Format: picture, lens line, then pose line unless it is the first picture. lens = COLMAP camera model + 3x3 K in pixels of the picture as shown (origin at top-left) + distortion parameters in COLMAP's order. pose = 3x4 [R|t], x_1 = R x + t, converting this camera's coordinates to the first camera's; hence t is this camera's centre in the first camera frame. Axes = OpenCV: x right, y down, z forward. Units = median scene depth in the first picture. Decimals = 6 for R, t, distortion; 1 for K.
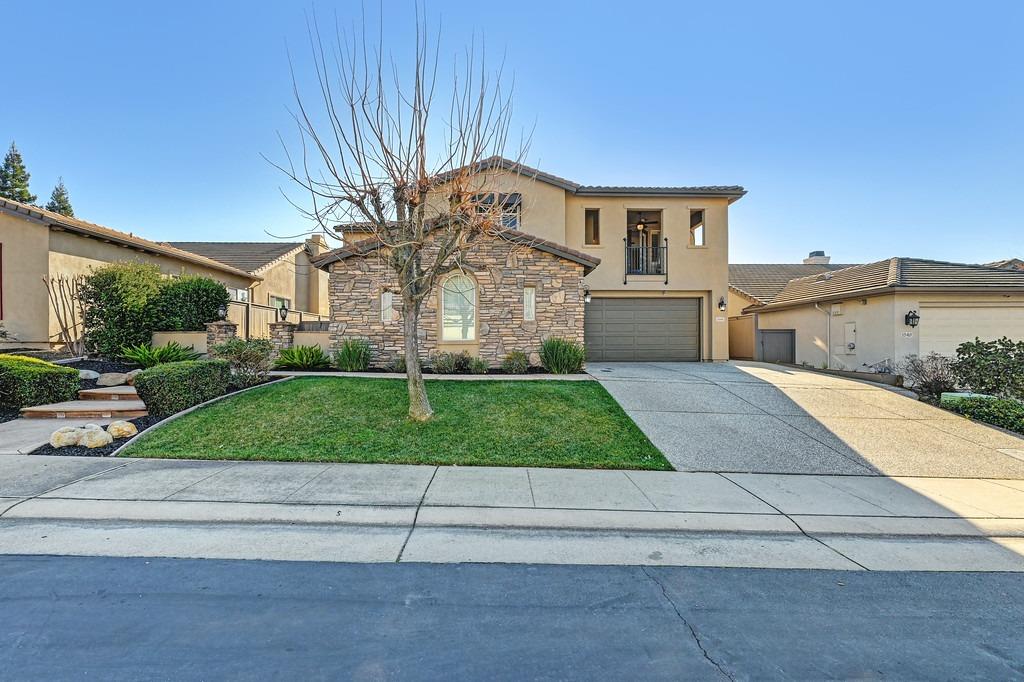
lens RADIAL K [[423.0, 0, 508.0], [0, 423.0, 344.2], [0, 0, 1]] dist [0.002662, -0.000353]
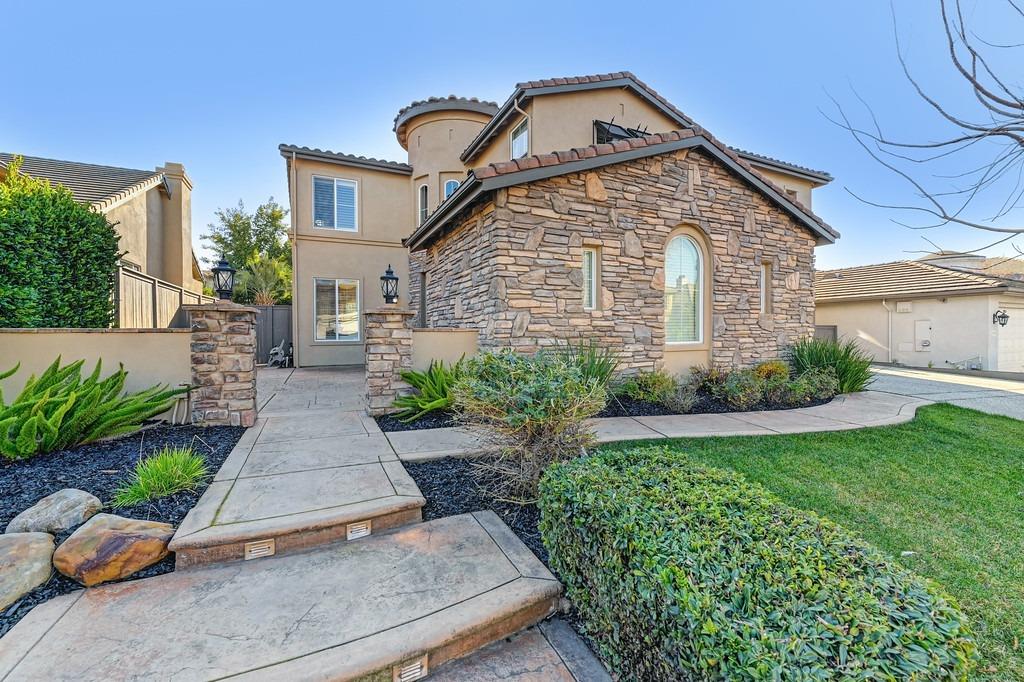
lens RADIAL K [[423.0, 0, 507.2], [0, 423.0, 339.3], [0, 0, 1]] dist [0.002662, -0.000353]
pose [[0.913982, -0.008091, 0.405675, -0.604346], [0.003625, 0.999924, 0.011775, -0.024138], [-0.405739, -0.009291, 0.913942, 0.549665]]
